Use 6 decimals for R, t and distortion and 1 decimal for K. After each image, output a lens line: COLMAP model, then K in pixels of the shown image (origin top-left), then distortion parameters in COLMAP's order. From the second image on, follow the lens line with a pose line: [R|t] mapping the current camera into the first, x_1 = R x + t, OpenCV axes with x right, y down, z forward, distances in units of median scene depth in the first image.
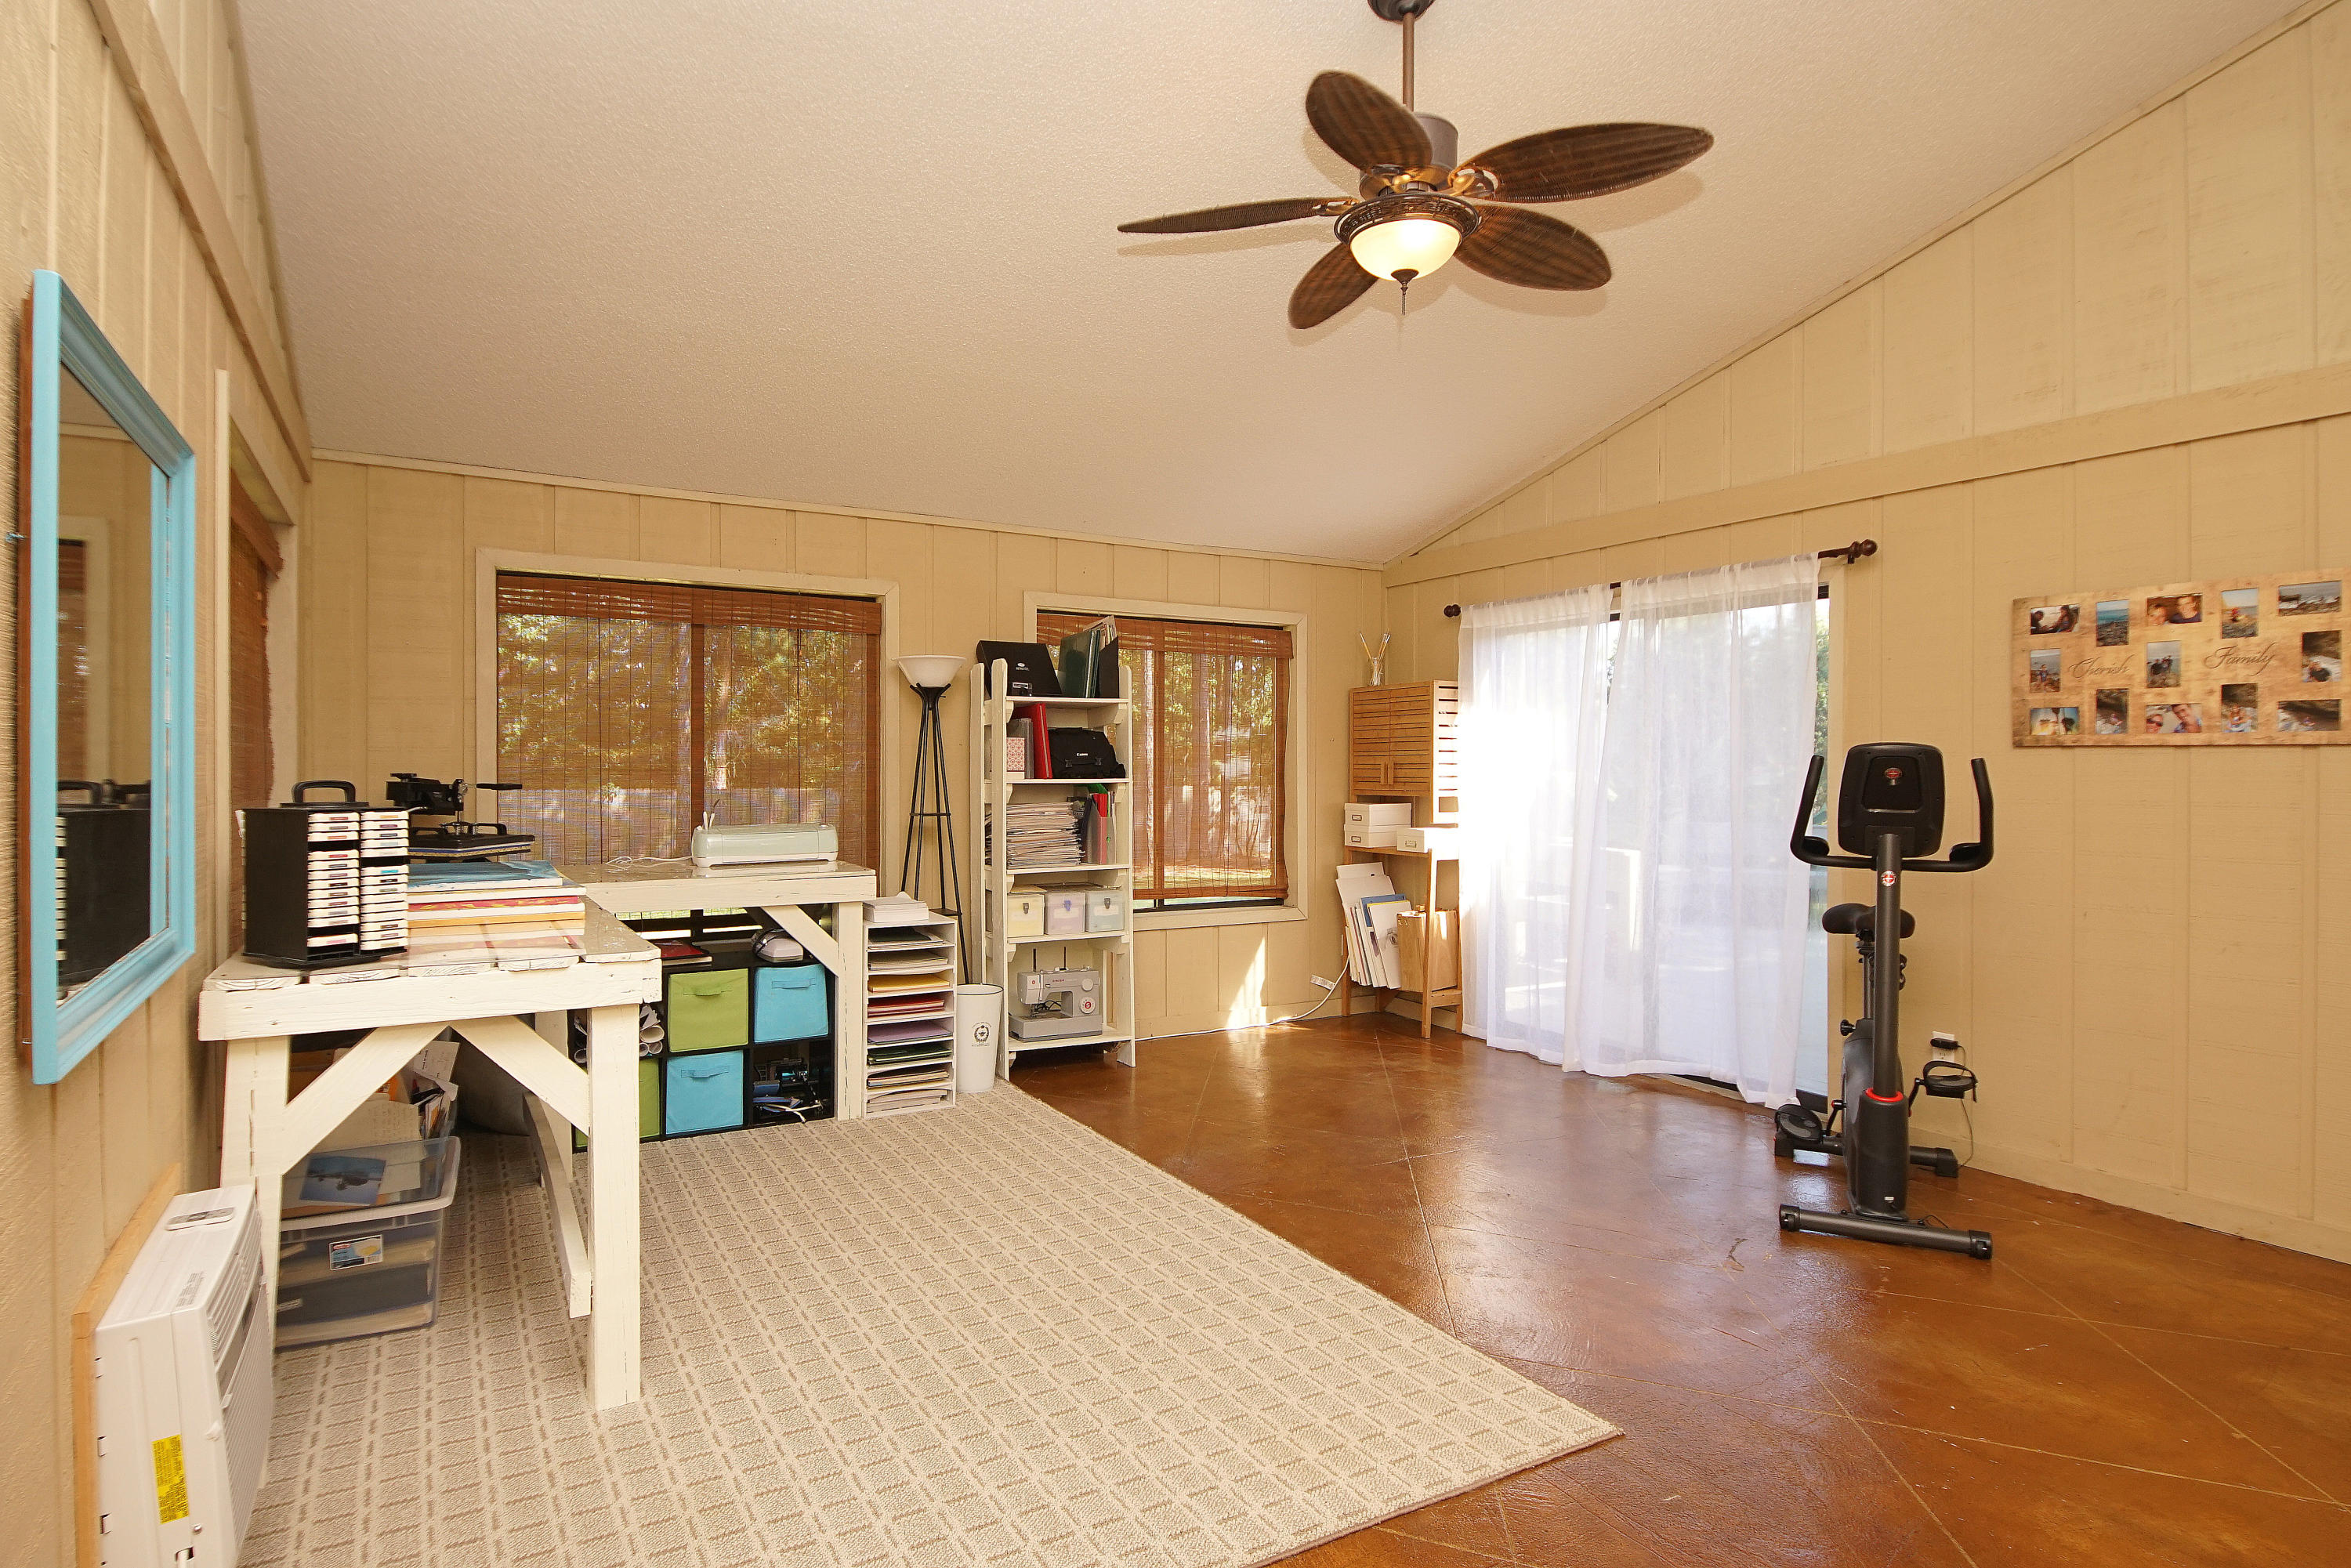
lens RADIAL K [[1262.2, 0, 1144.9], [0, 1262.2, 772.7], [0, 0, 1]] dist [0.021350, -0.023431]
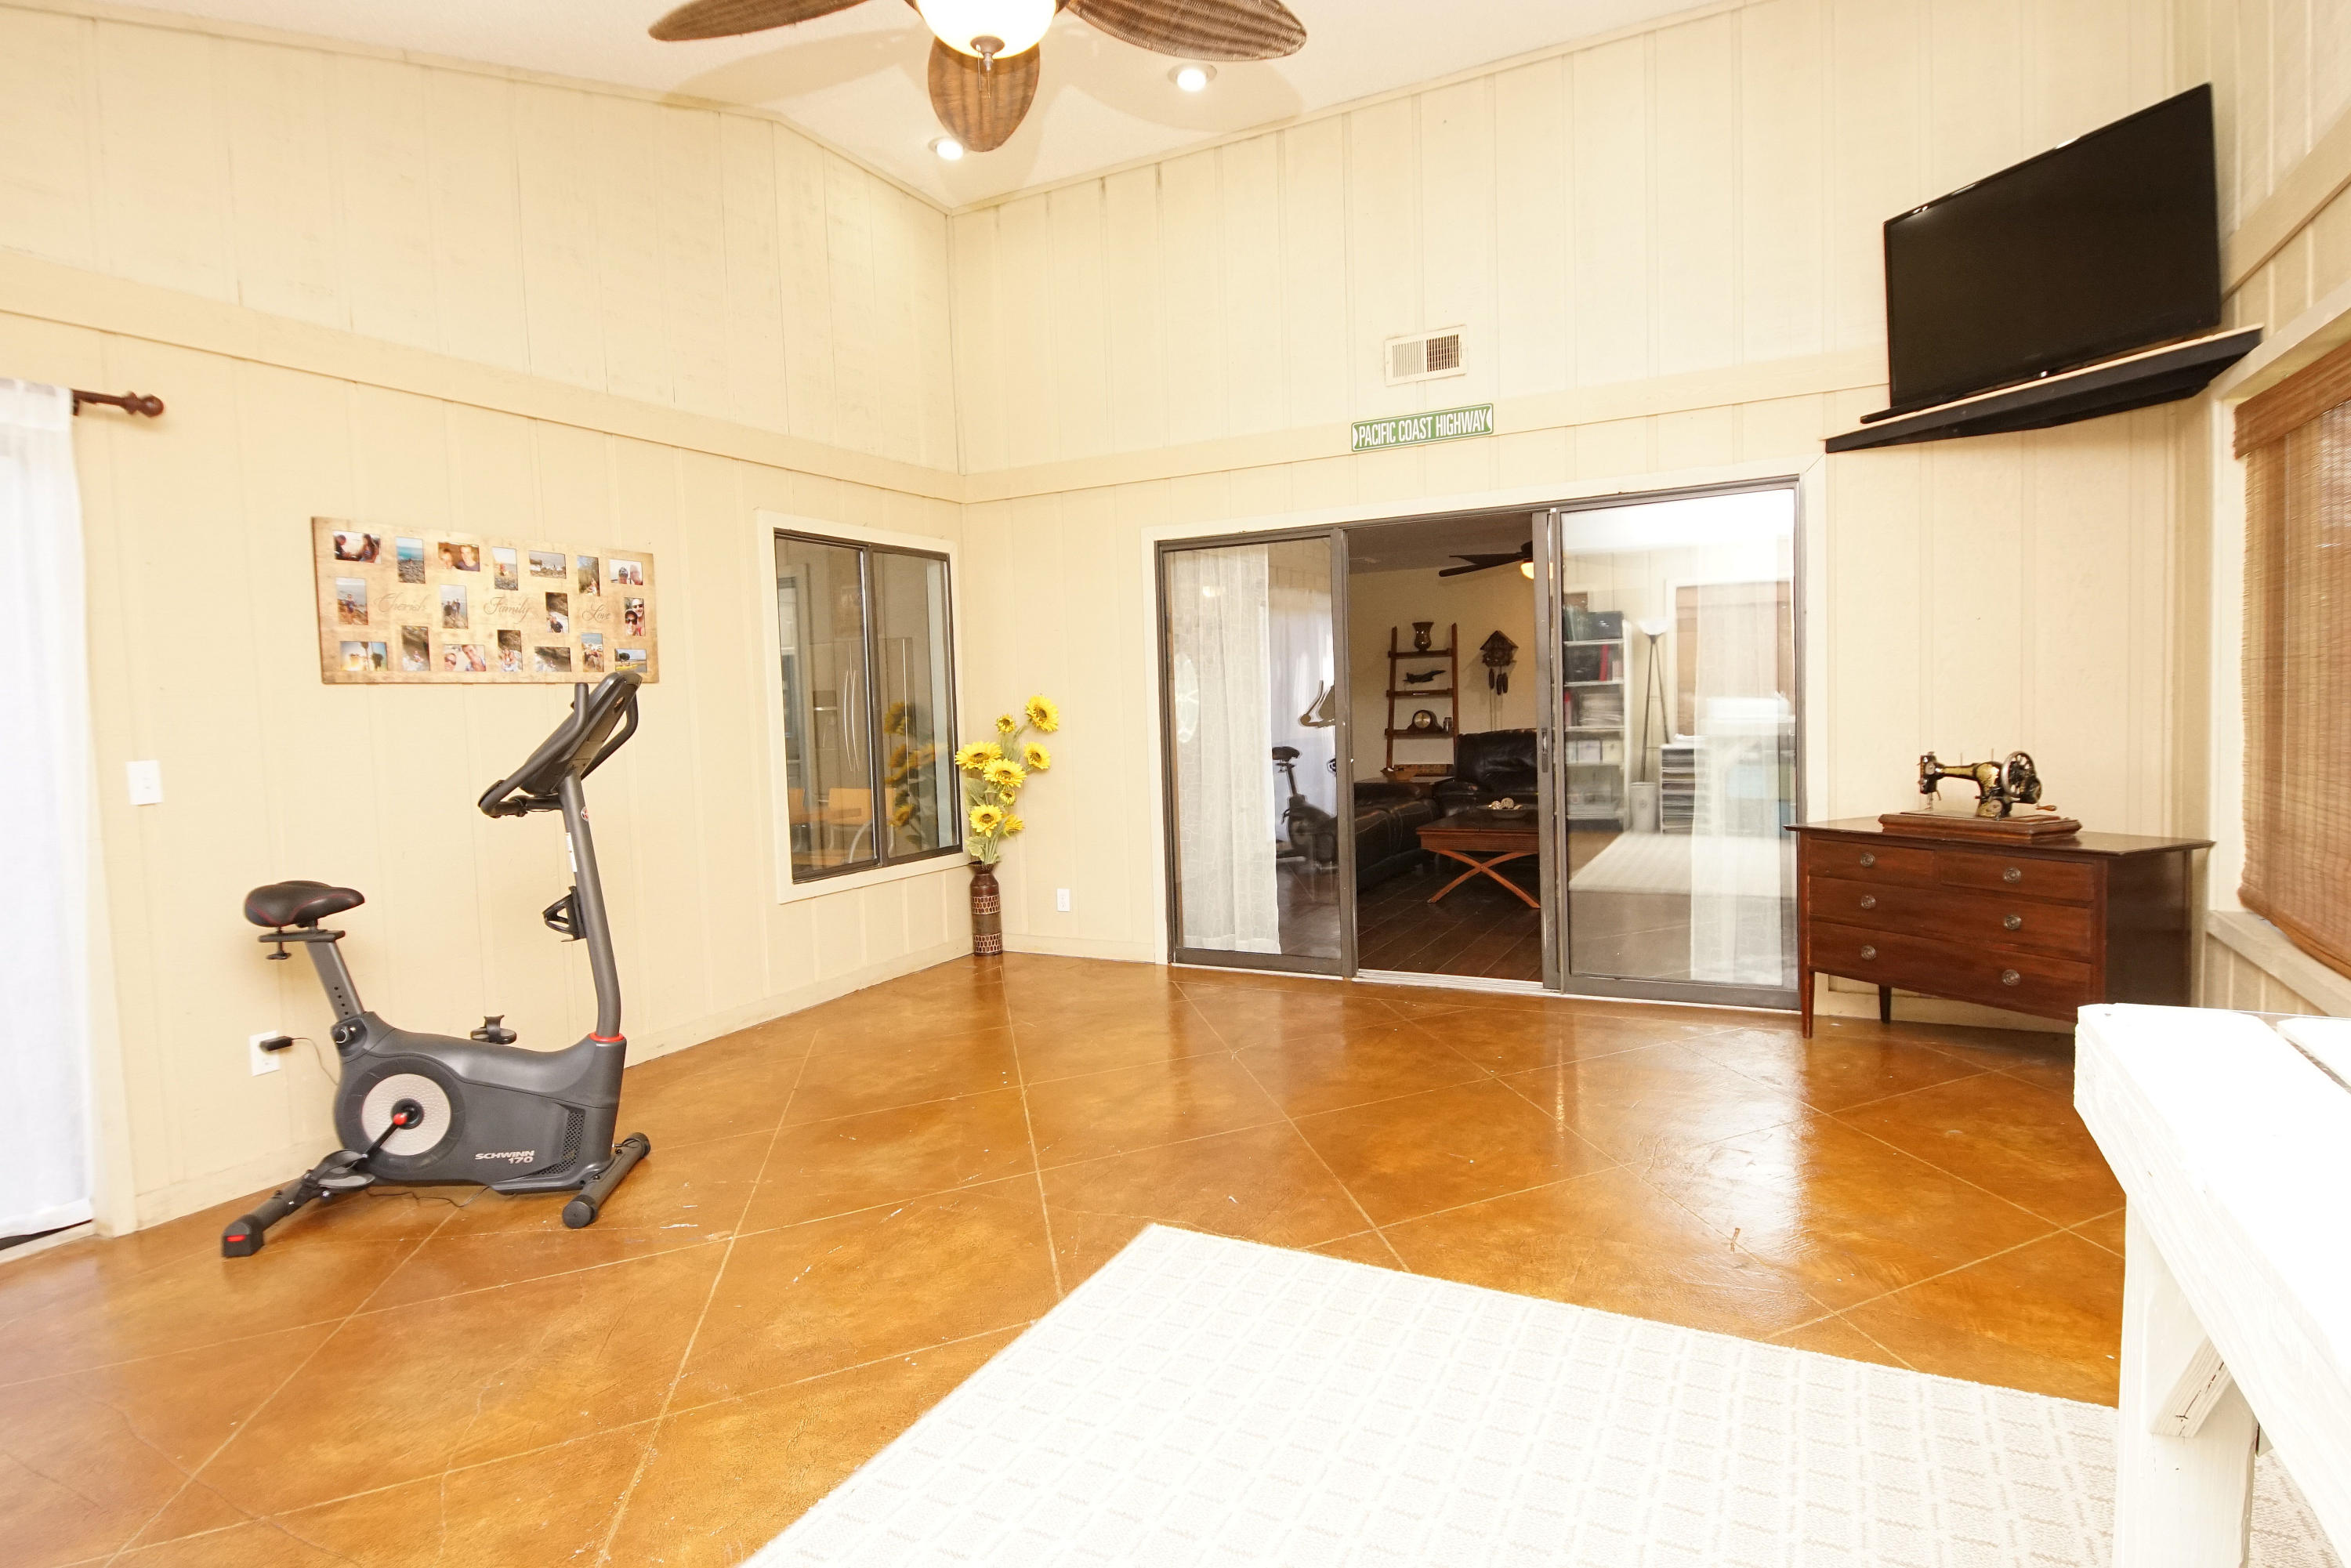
lens RADIAL K [[1255.6, 0, 1168.7], [0, 1255.6, 768.1], [0, 0, 1]] dist [0.001661, -0.000173]
pose [[-0.551554, -0.033960, 0.833447, -0.398921], [0.035851, 0.997283, 0.064361, 0.003459], [-0.833368, 0.065378, -0.548838, 1.044496]]
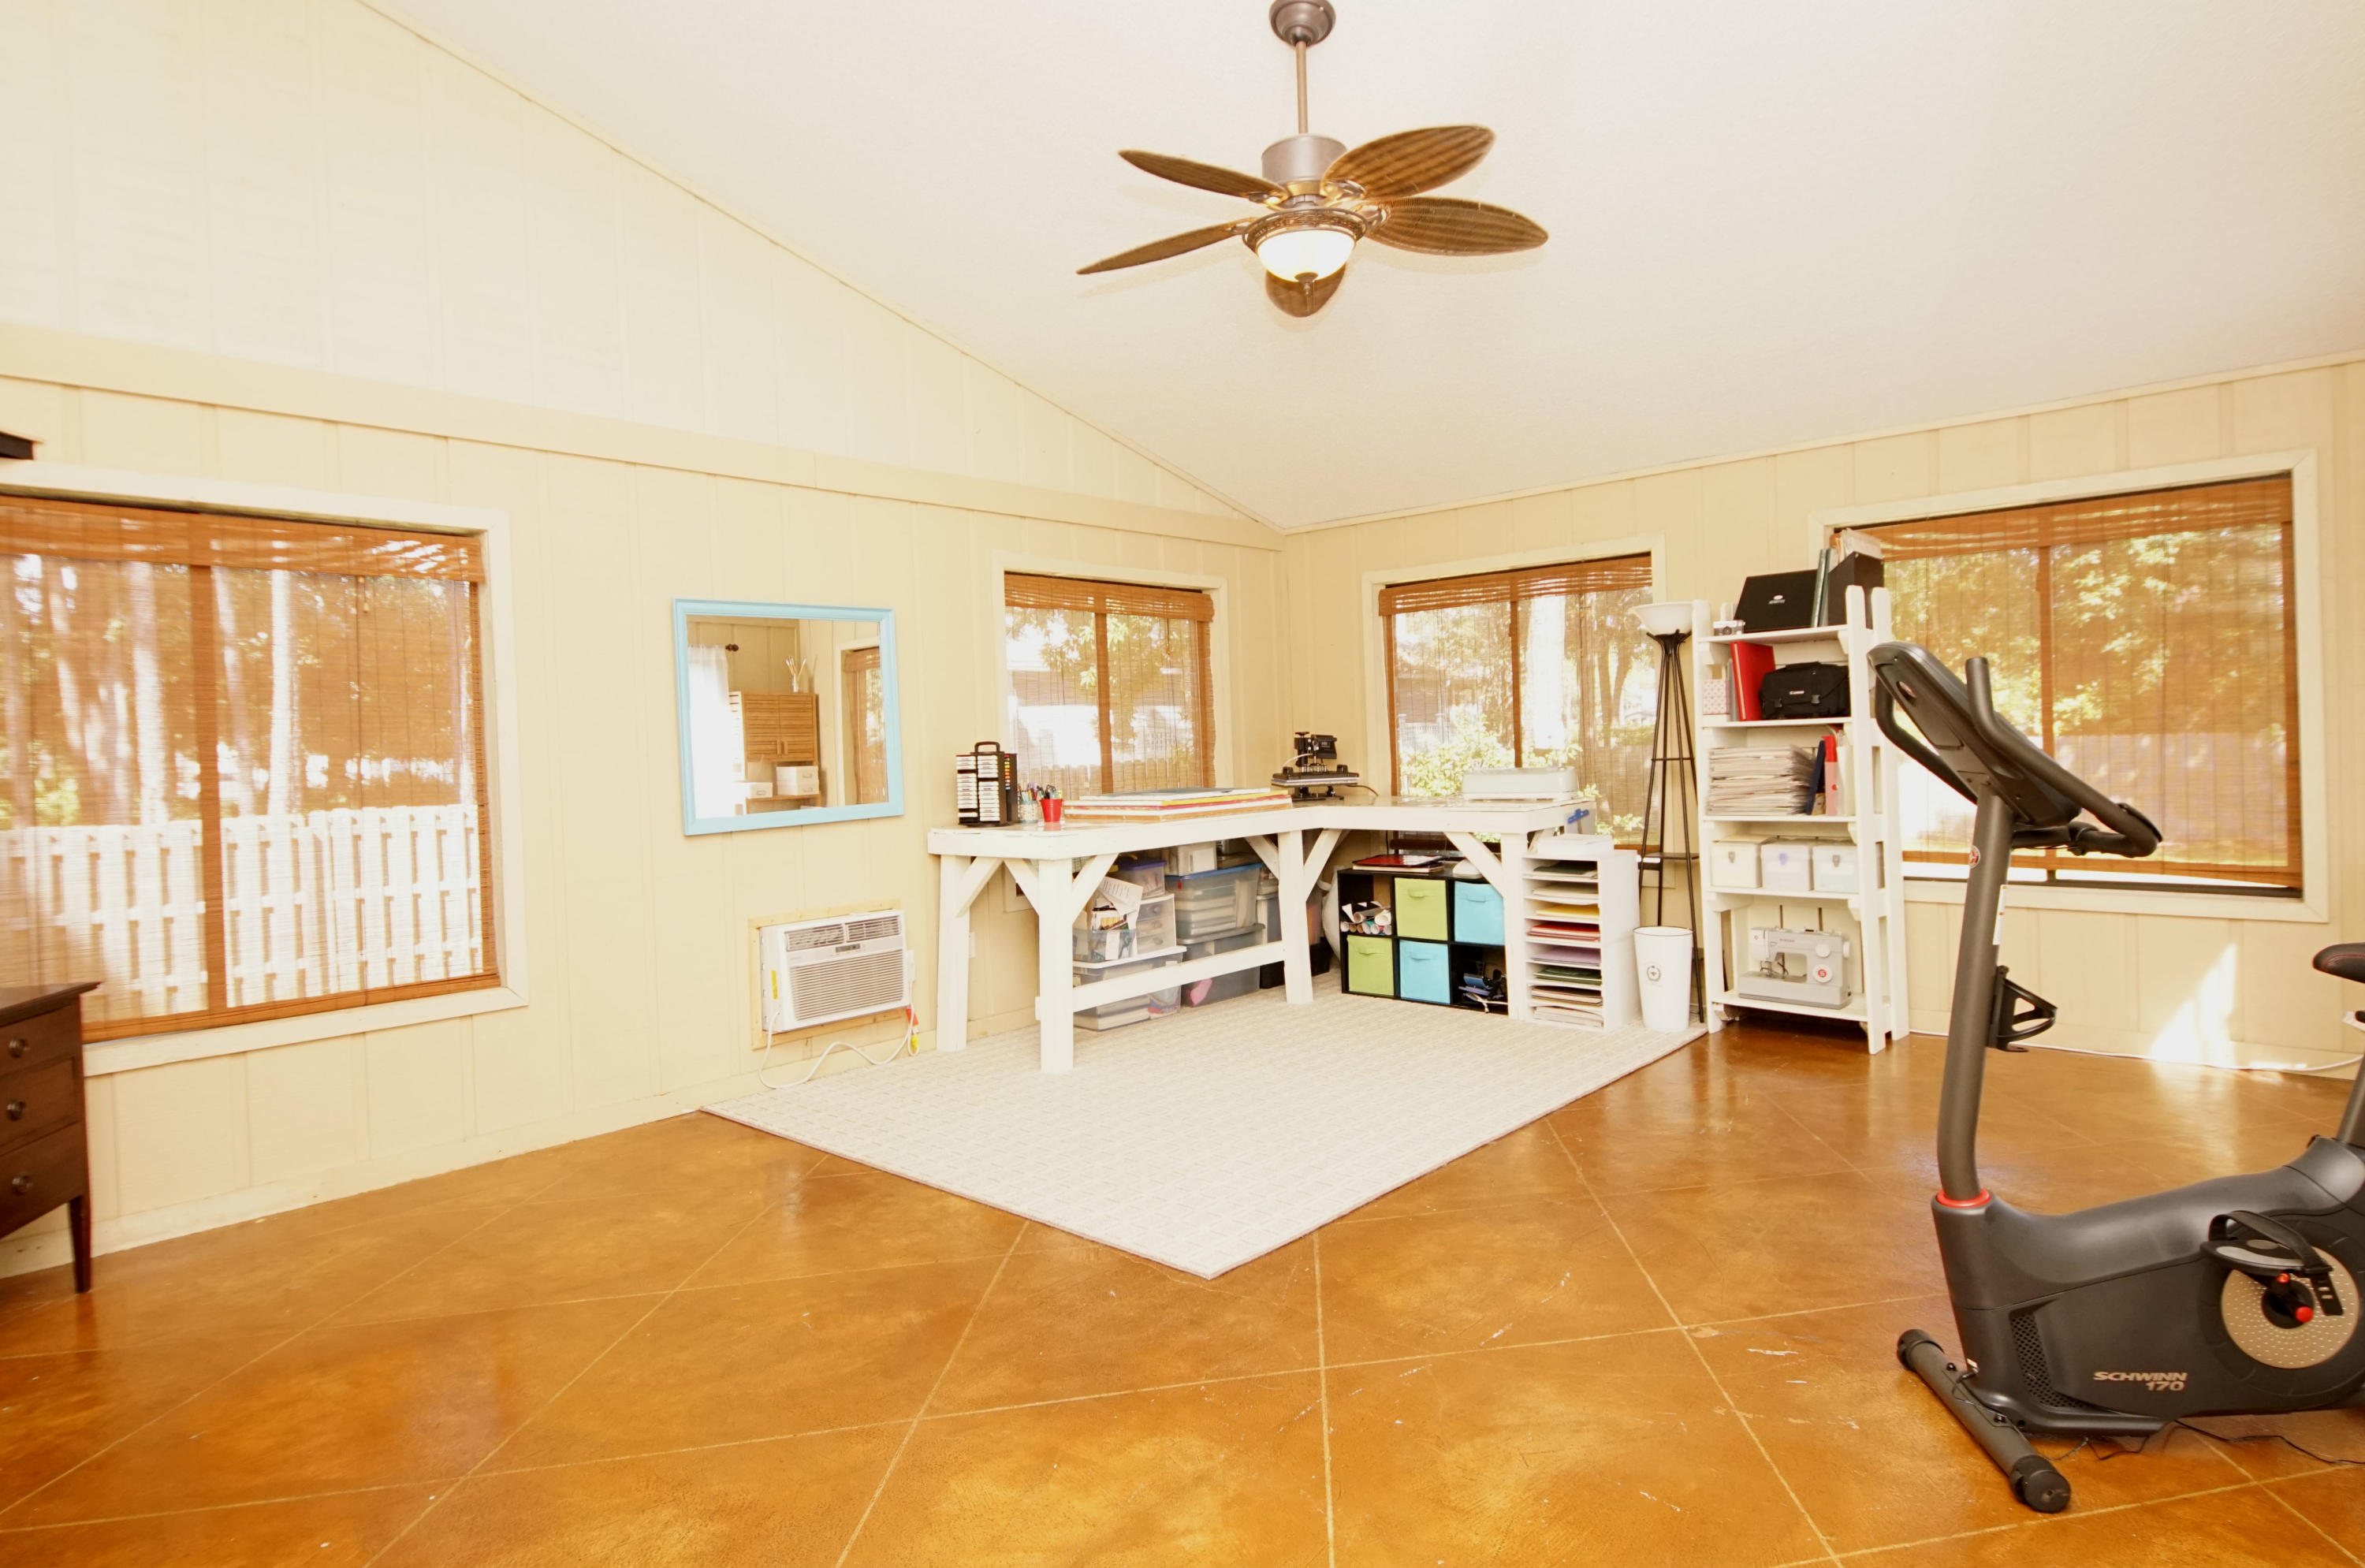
lens RADIAL K [[1298.4, 0, 1160.4], [0, 1298.4, 772.2], [0, 0, 1]] dist [0.045756, -0.037397]
pose [[0.309424, 0.008624, -0.950885, 0.976203], [0.028248, 0.999434, 0.018256, 0.016746], [0.950504, -0.032509, 0.309006, 0.384226]]
